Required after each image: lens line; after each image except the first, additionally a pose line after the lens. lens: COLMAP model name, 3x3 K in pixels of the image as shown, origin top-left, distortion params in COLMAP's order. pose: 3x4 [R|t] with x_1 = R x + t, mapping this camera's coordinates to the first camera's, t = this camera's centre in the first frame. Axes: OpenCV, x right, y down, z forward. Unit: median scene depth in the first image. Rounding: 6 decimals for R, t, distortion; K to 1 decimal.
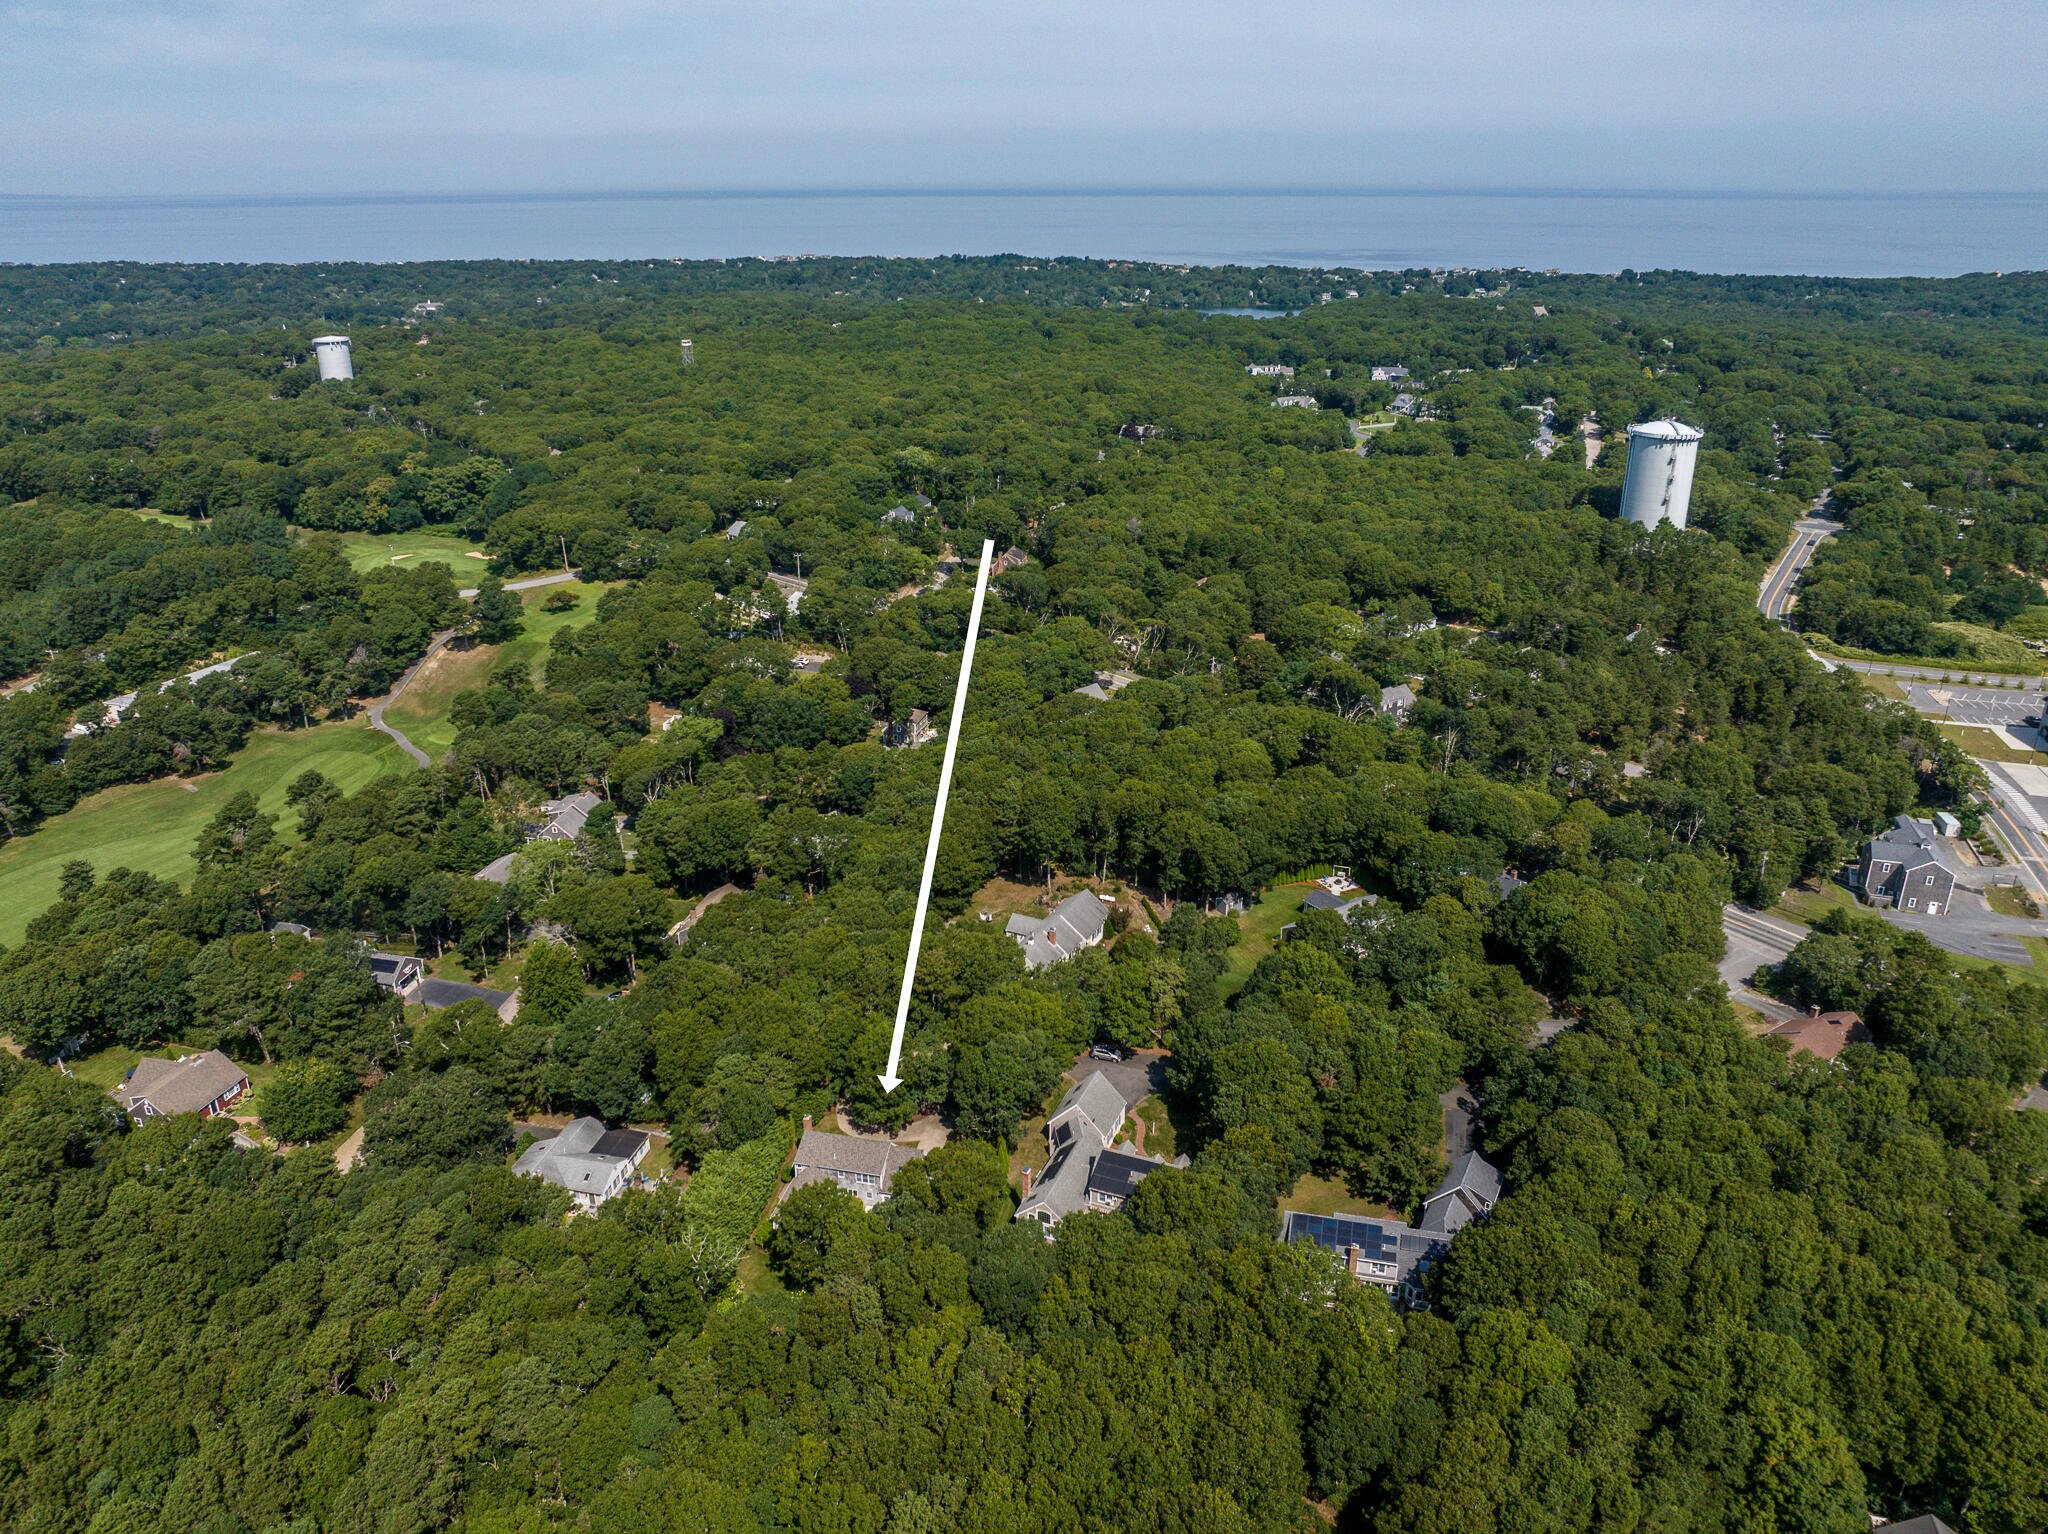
lens RADIAL K [[1429.6, 0, 1024.0], [0, 1429.6, 767.0], [0, 0, 1]] dist [-0.046543, 0.009722]
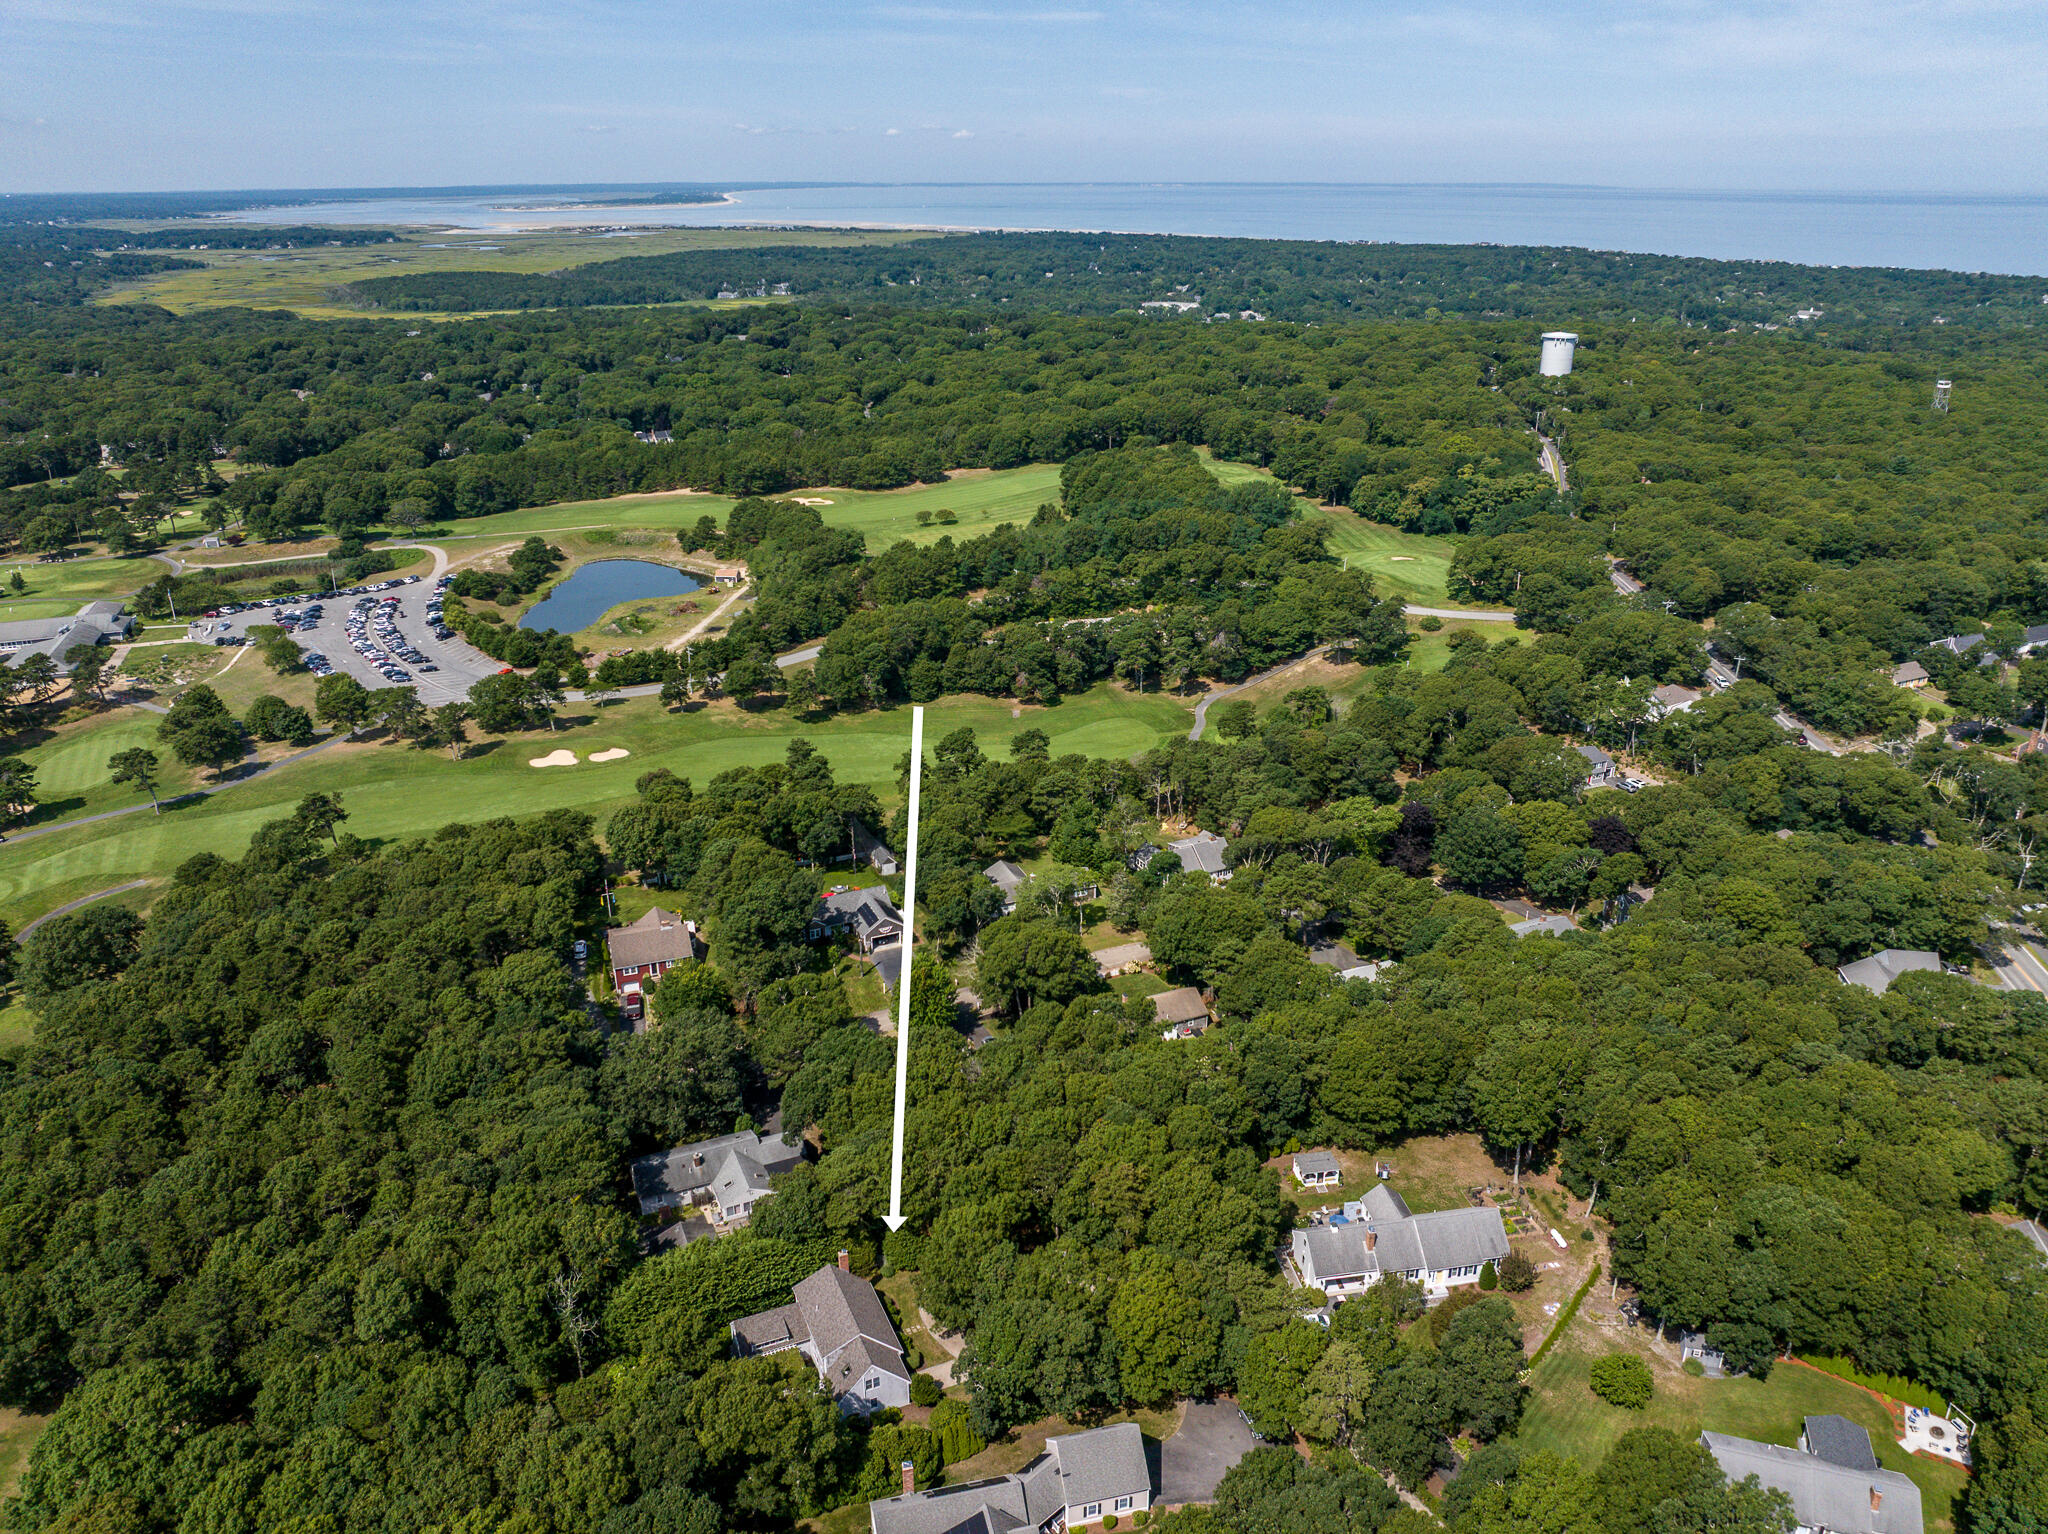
lens RADIAL K [[1429.6, 0, 1024.0], [0, 1429.6, 767.0], [0, 0, 1]] dist [-0.046543, 0.009722]
pose [[0.573335, 0.301721, -0.761742, 0.194811], [-0.302042, 0.942077, 0.145814, -0.078302], [0.761615, 0.146478, 0.631258, 0.212036]]
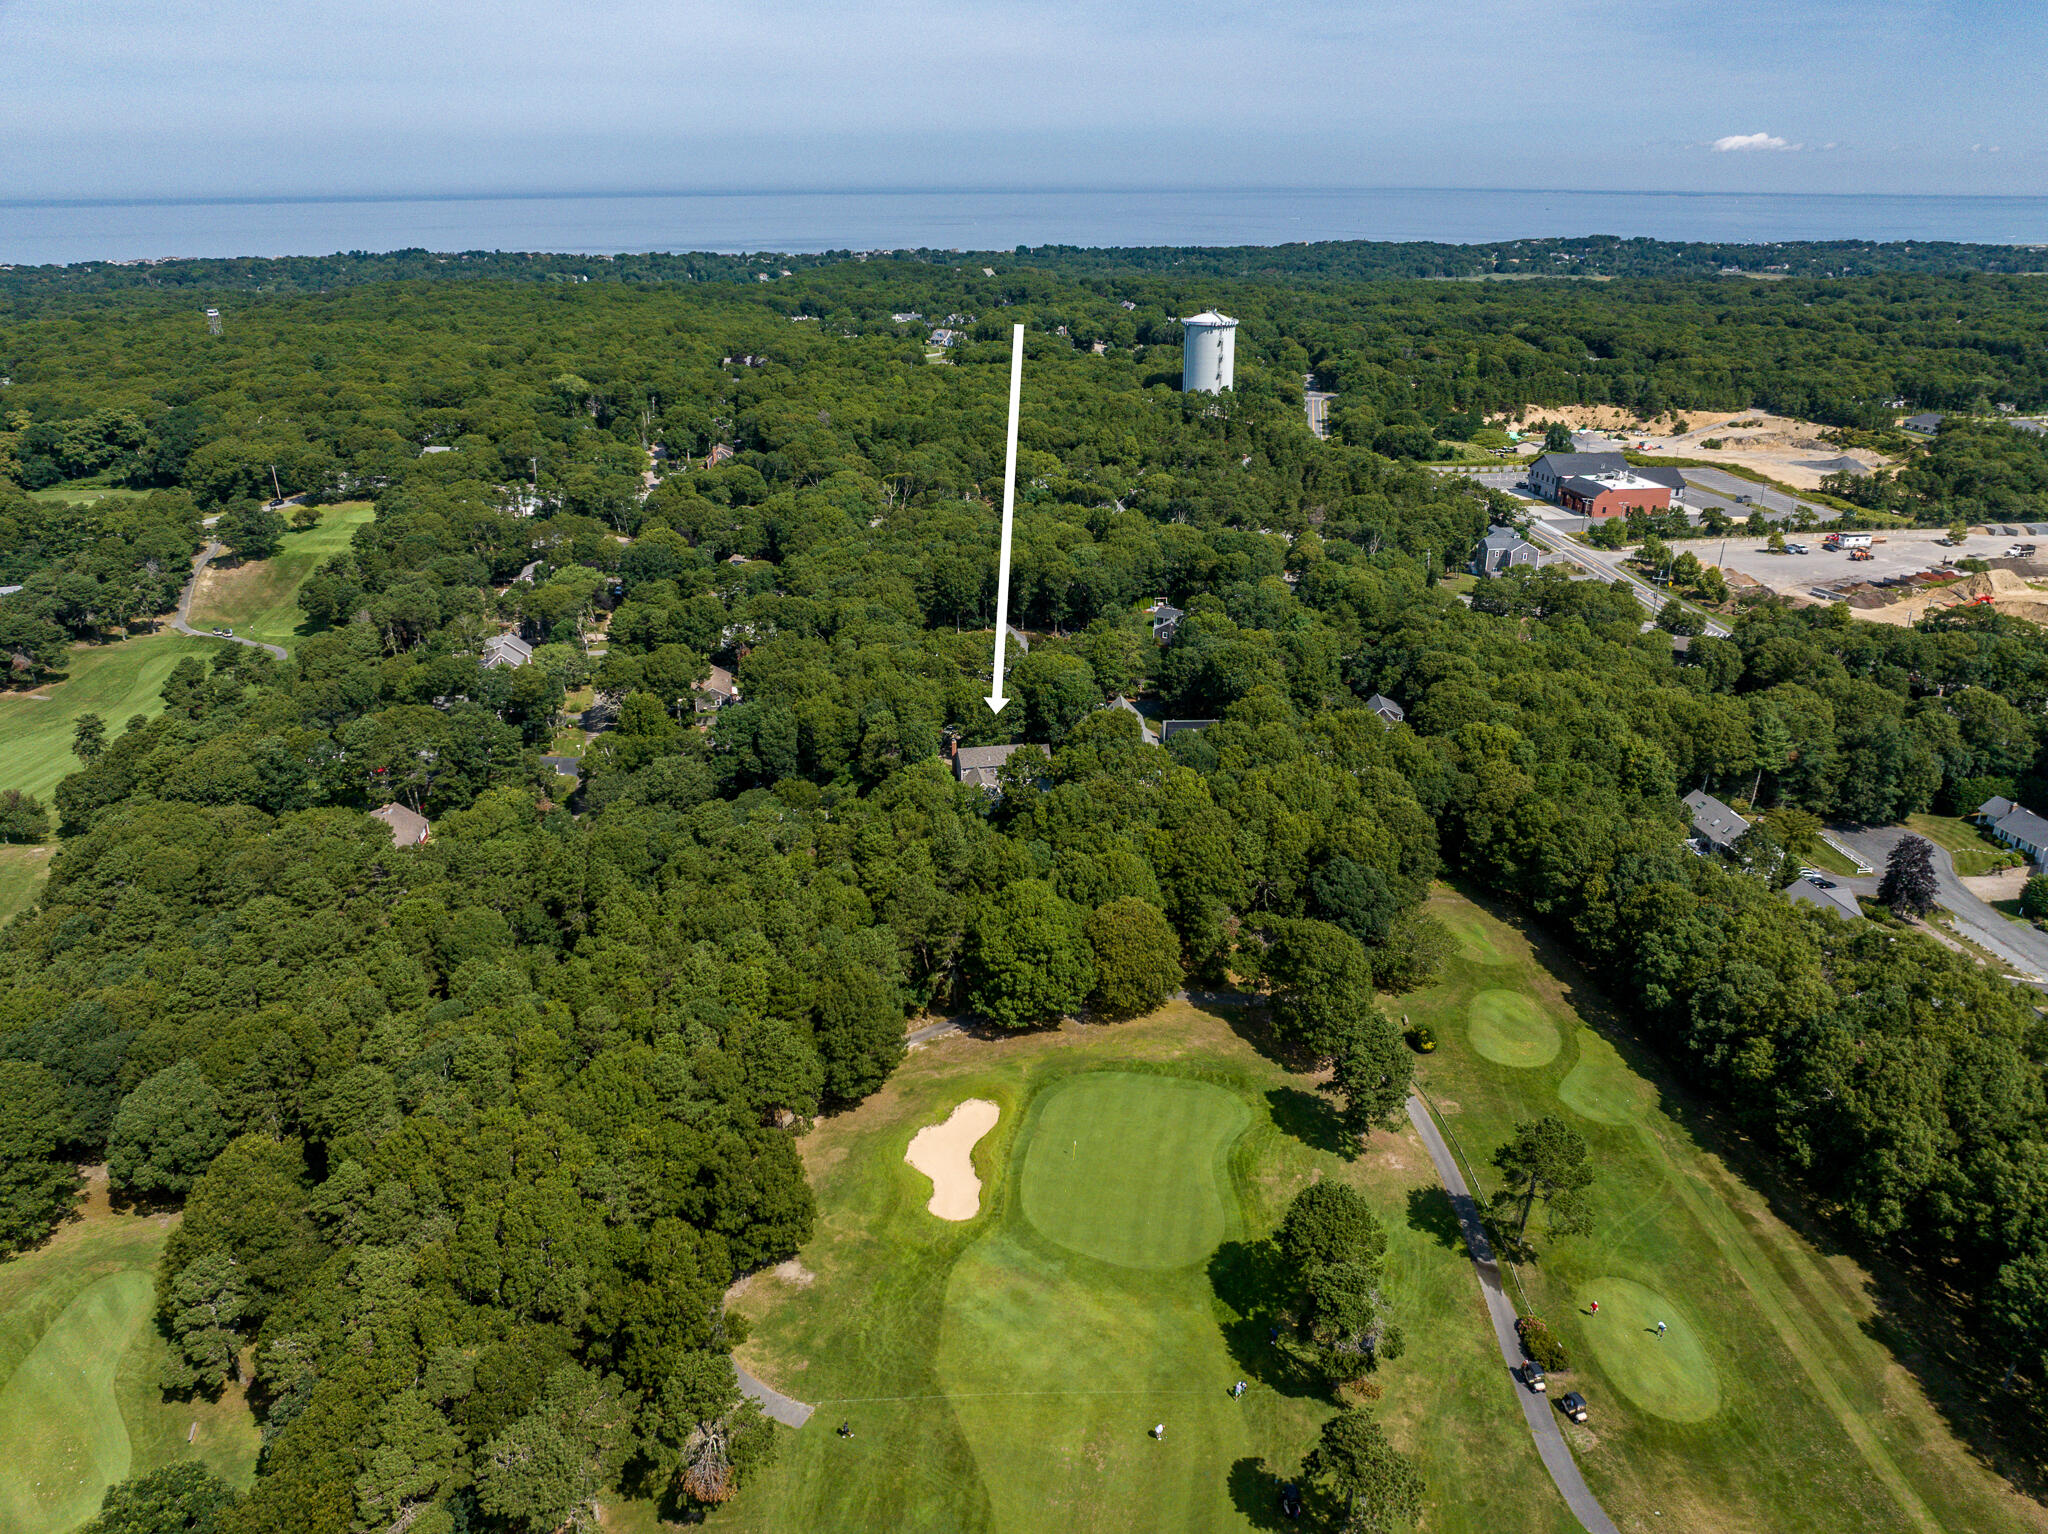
lens RADIAL K [[1429.6, 0, 1024.0], [0, 1429.6, 767.0], [0, 0, 1]] dist [-0.046543, 0.009722]
pose [[0.915511, -0.150941, 0.372903, -0.232421], [0.151147, 0.988090, 0.028872, 0.094241], [-0.372820, 0.029931, 0.927421, -0.102727]]
